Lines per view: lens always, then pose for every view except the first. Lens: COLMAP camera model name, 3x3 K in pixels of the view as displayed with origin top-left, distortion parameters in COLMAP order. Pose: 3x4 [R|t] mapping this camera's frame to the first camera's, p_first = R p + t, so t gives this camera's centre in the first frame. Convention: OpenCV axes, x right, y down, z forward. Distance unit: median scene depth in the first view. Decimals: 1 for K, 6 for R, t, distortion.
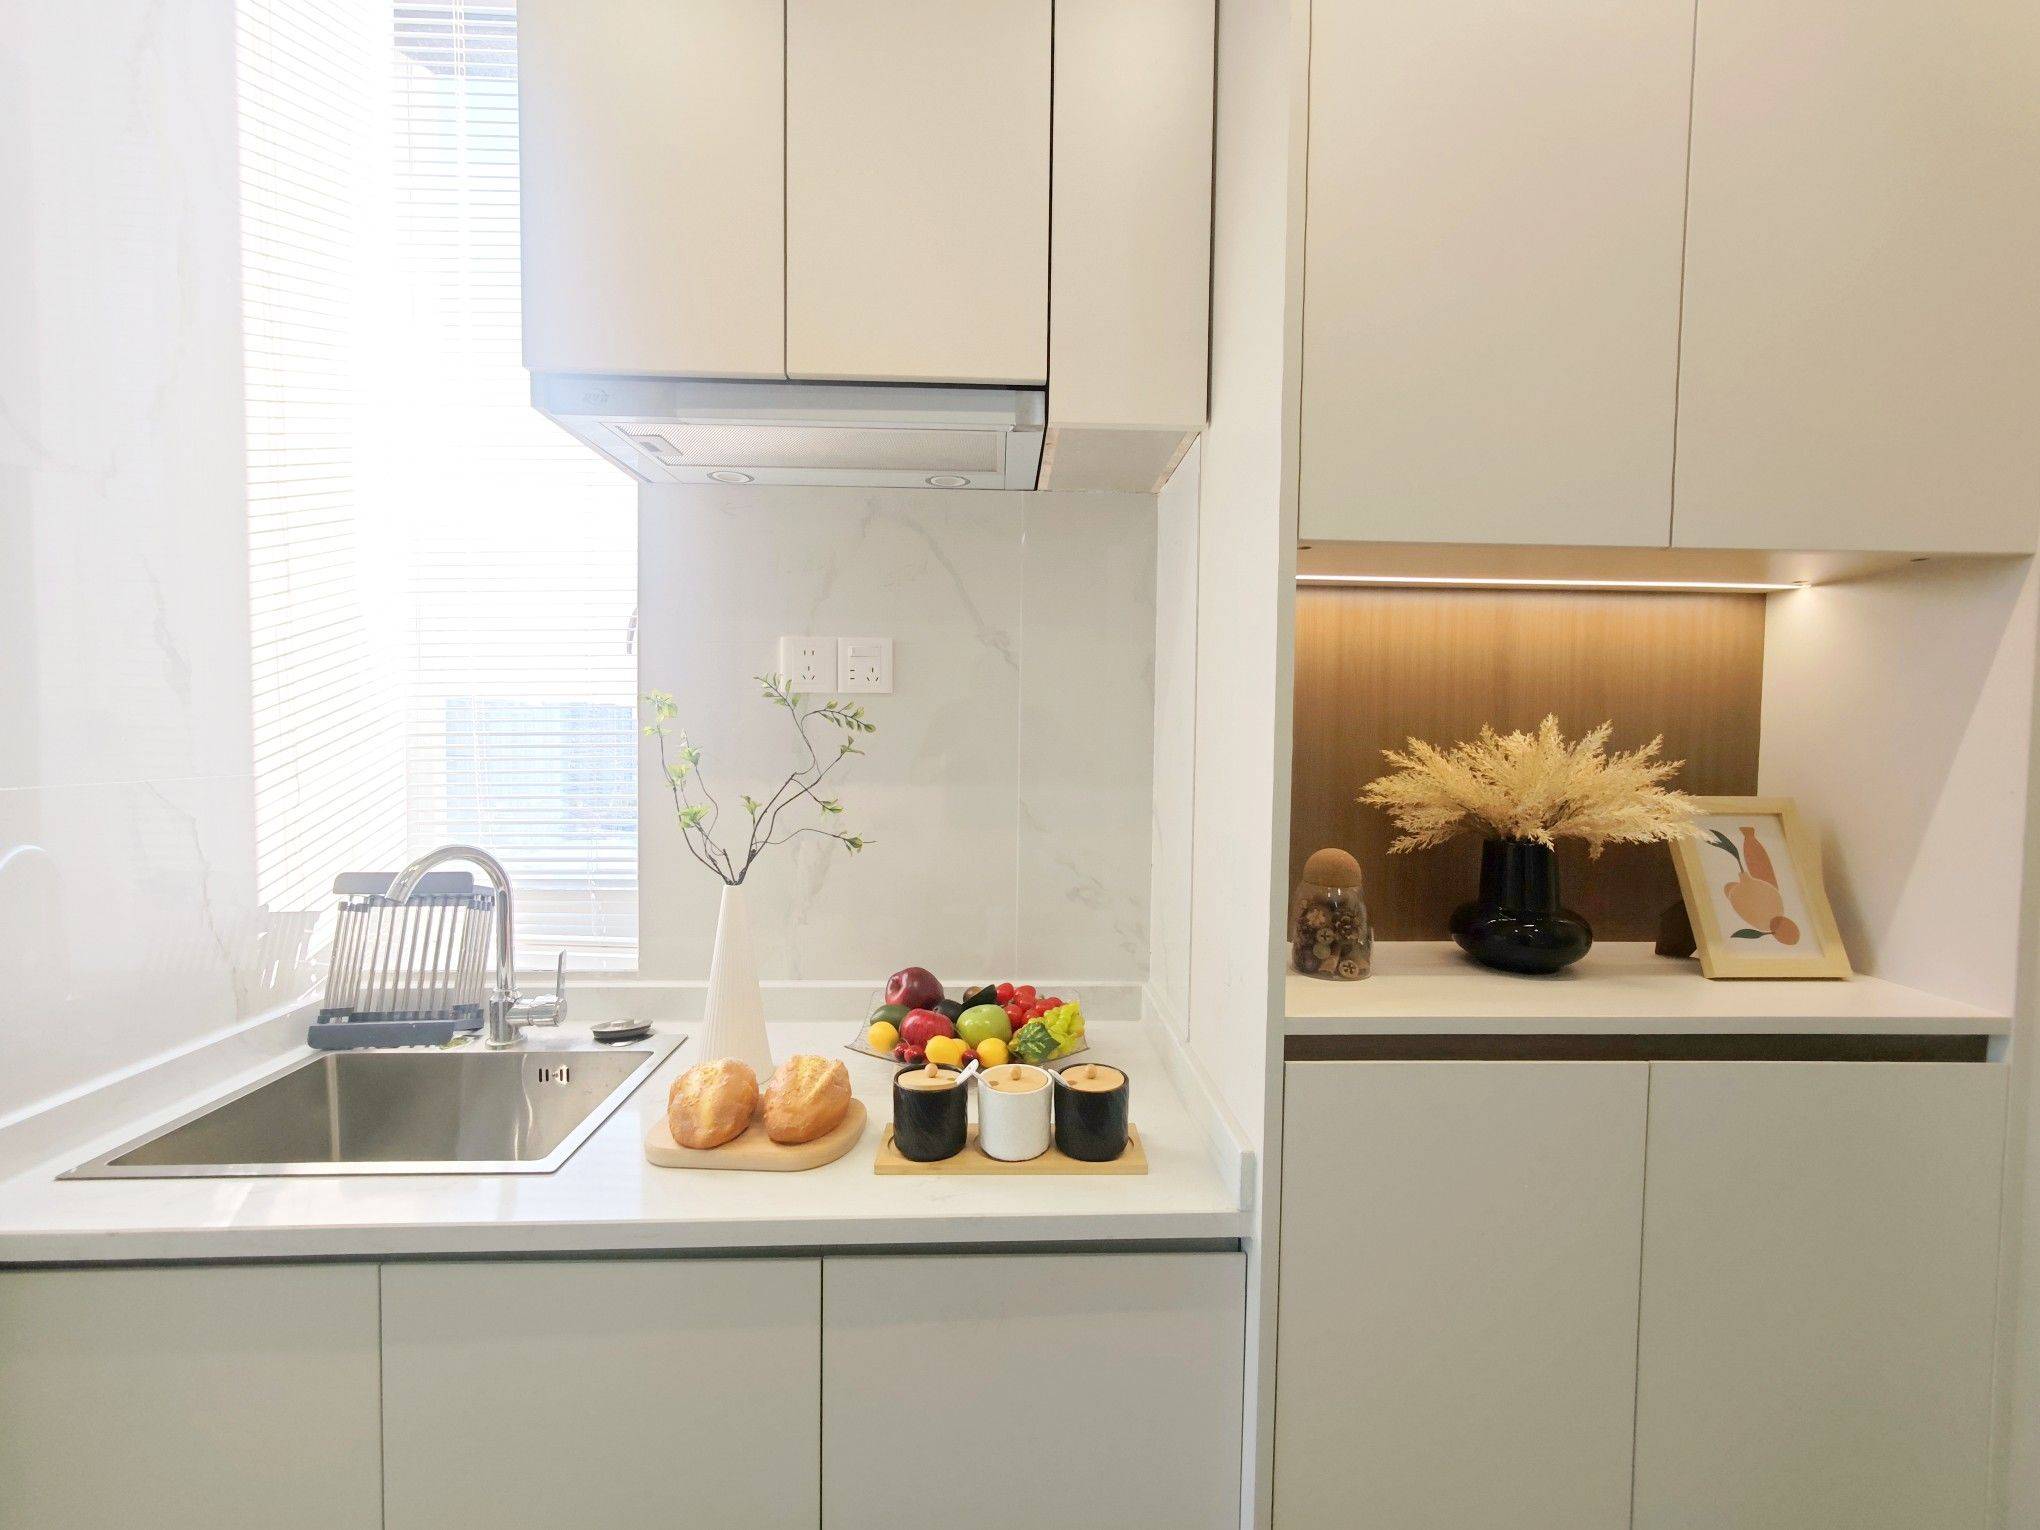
lens RADIAL K [[853.2, 0, 1023.4], [0, 853.2, 762.3], [0, 0, 1]] dist [-0.011169, 0.013897]
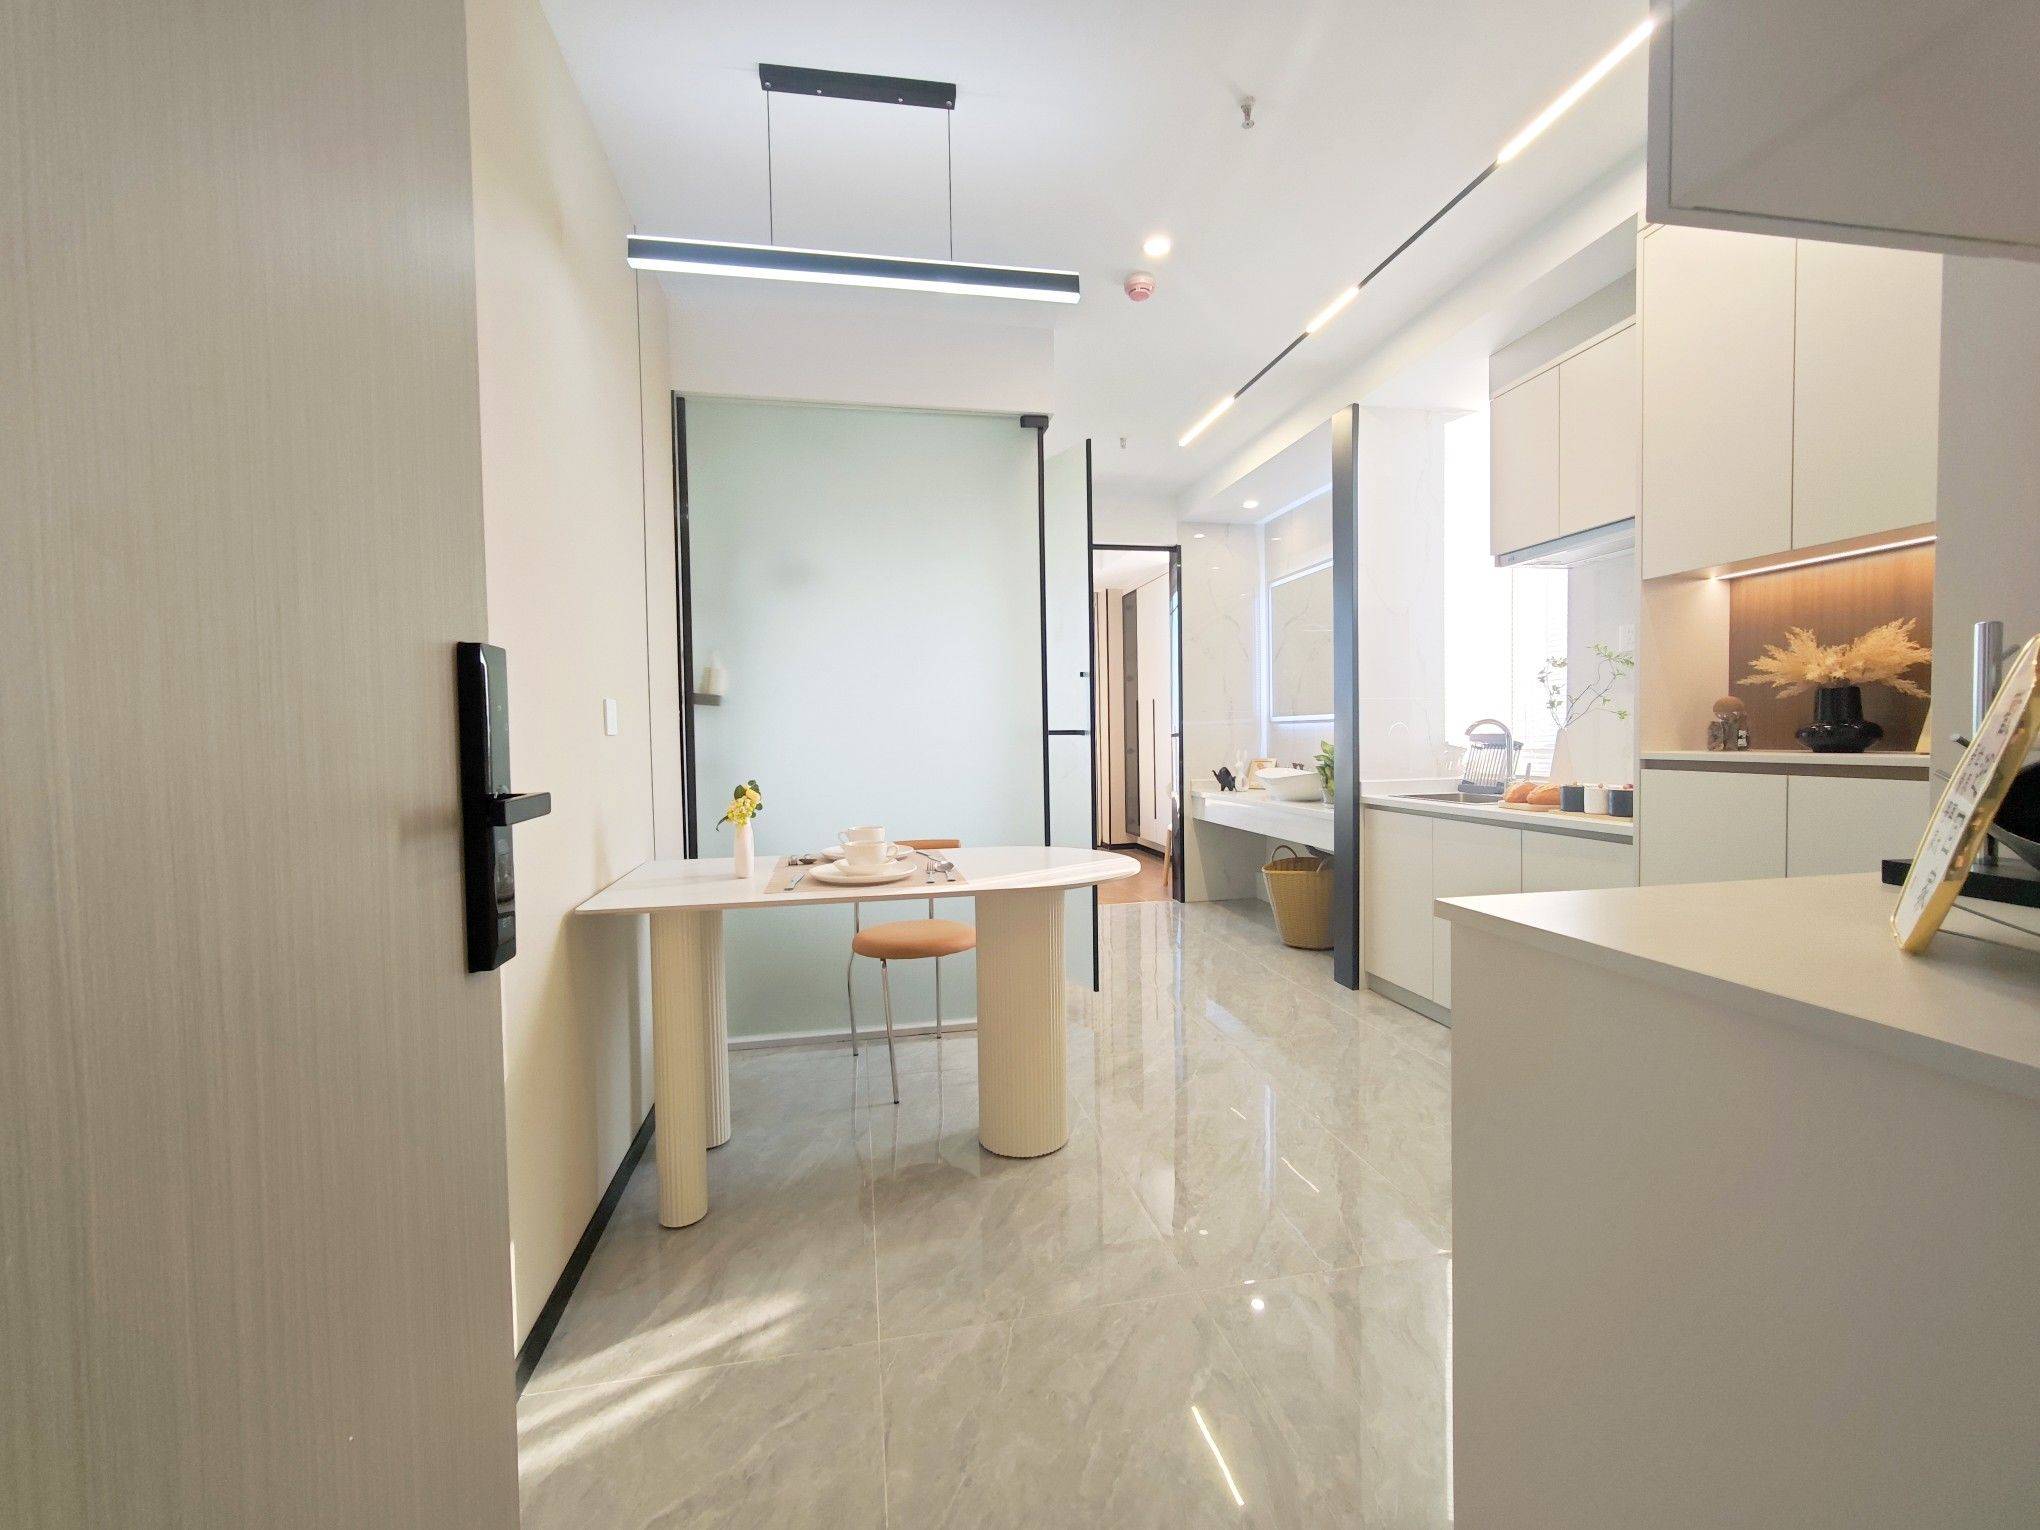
lens RADIAL K [[853.2, 0, 1023.4], [0, 853.2, 762.3], [0, 0, 1]] dist [-0.011169, 0.013897]
pose [[0.154222, 0.017125, -0.987888, 2.090796], [-0.023539, 0.999630, 0.013654, 0.261274], [0.987756, 0.021148, 0.154568, -1.064225]]
